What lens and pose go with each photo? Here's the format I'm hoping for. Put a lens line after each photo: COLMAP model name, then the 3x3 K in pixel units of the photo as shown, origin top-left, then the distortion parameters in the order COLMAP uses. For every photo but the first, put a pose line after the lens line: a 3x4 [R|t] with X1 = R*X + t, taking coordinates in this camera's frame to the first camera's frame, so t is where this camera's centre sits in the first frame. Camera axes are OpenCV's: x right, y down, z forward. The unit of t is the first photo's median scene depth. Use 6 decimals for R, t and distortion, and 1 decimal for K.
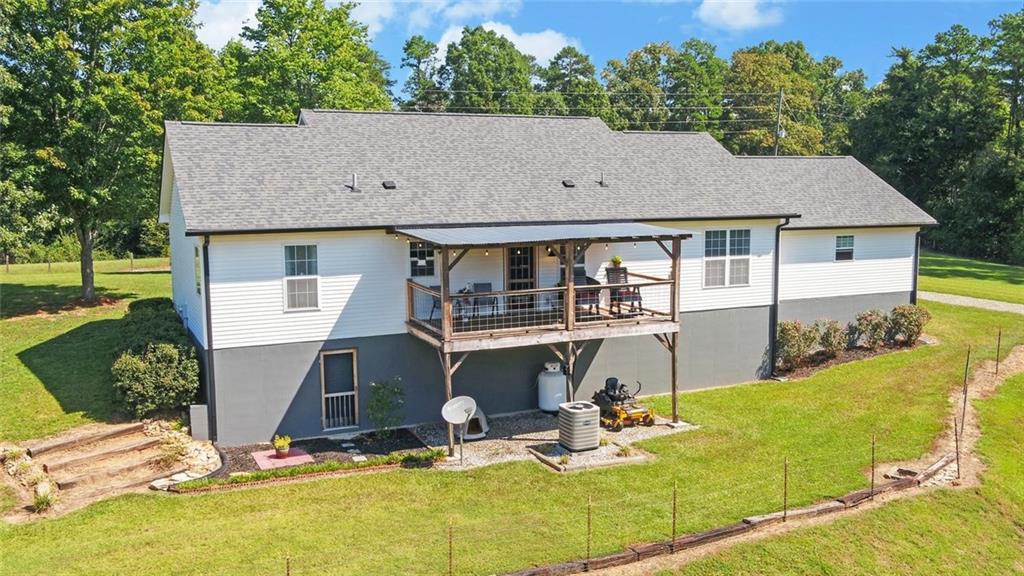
lens RADIAL K [[888.5, 0, 520.1], [0, 888.5, 295.2], [0, 0, 1]] dist [-0.006015, 0.010389]
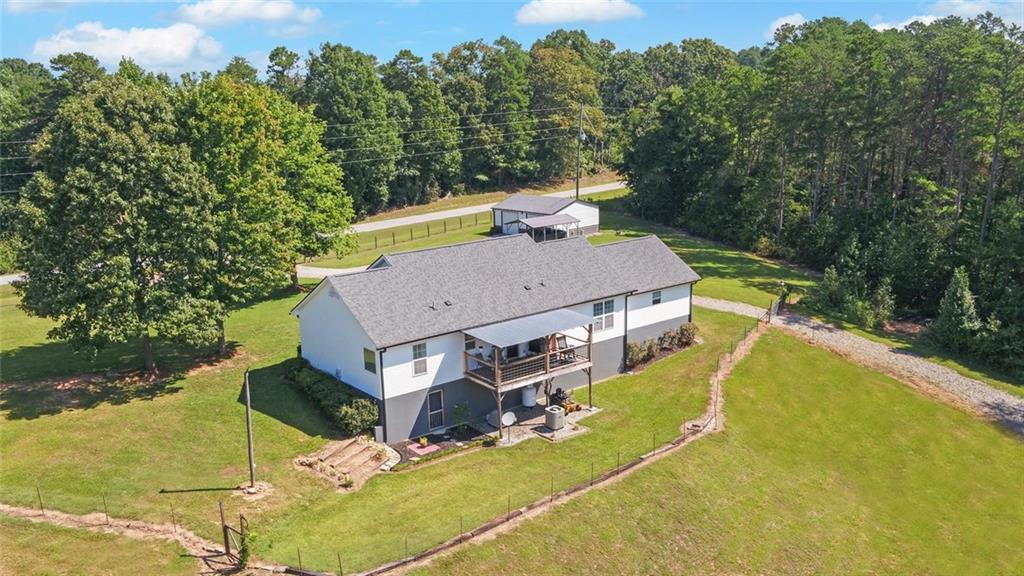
lens RADIAL K [[888.5, 0, 505.1], [0, 888.5, 284.8], [0, 0, 1]] dist [-0.006015, 0.010389]
pose [[0.969651, -0.064426, 0.235852, -0.505652], [0.039073, 0.993093, 0.110637, -0.391668], [-0.241350, -0.098064, 0.965471, -0.961089]]
